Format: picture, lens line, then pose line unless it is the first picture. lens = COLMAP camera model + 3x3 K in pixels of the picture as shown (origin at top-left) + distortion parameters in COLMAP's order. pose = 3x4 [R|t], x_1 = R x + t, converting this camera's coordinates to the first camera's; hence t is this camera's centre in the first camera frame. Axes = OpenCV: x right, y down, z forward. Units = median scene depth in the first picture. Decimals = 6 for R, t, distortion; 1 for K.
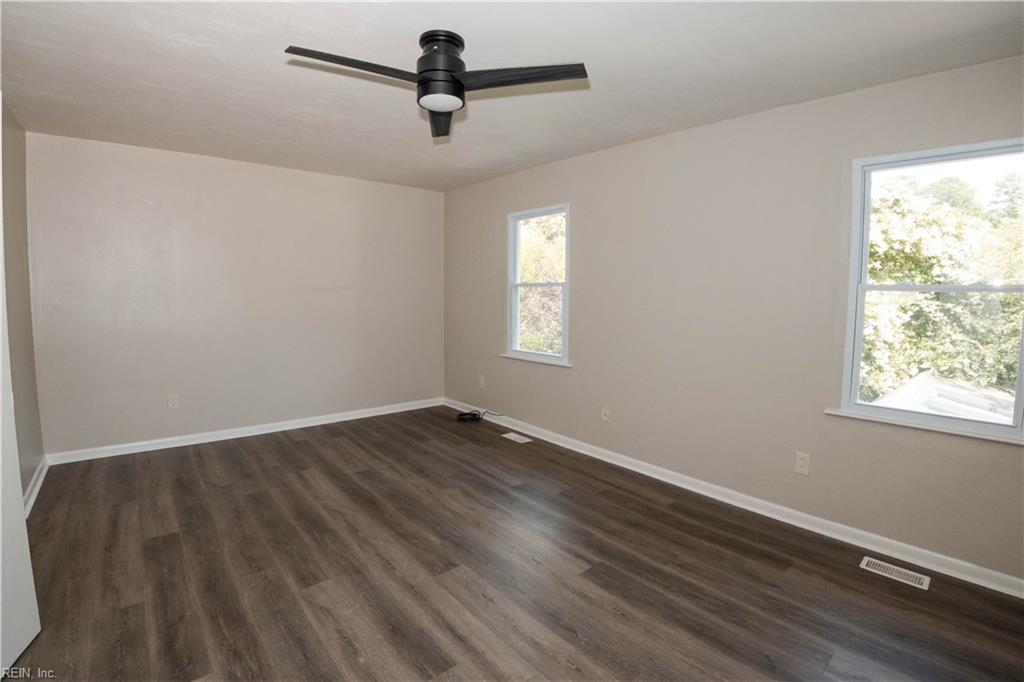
lens RADIAL K [[474.2, 0, 515.8], [0, 474.2, 336.0], [0, 0, 1]] dist [-0.092009, 0.014439]
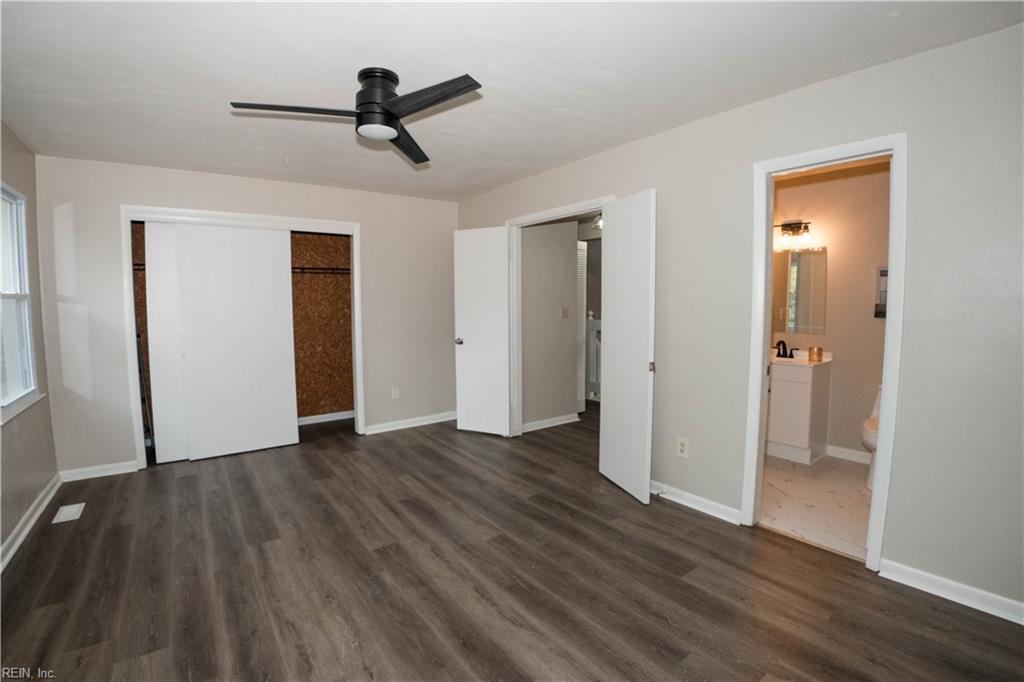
lens RADIAL K [[460.2, 0, 514.7], [0, 460.2, 334.6], [0, 0, 1]] dist [-0.089874, 0.014032]
pose [[-0.997671, -0.013993, 0.066759, -0.526317], [-0.003044, 0.986890, 0.161365, -0.187722], [-0.068142, 0.160786, -0.984634, 1.959803]]
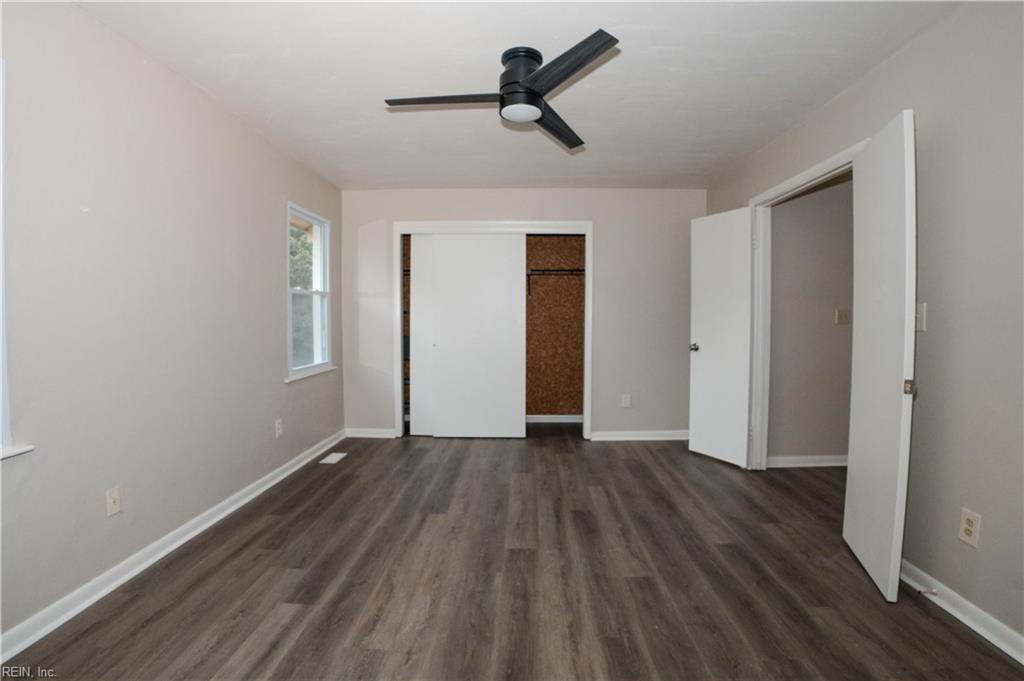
lens RADIAL K [[474.2, 0, 515.8], [0, 474.2, 335.5], [0, 0, 1]] dist [-0.092009, 0.014439]
pose [[-0.744133, -0.041006, 0.666772, -0.825717], [0.047498, 0.992341, 0.114036, -0.107210], [-0.666341, 0.116528, -0.736486, 1.723972]]
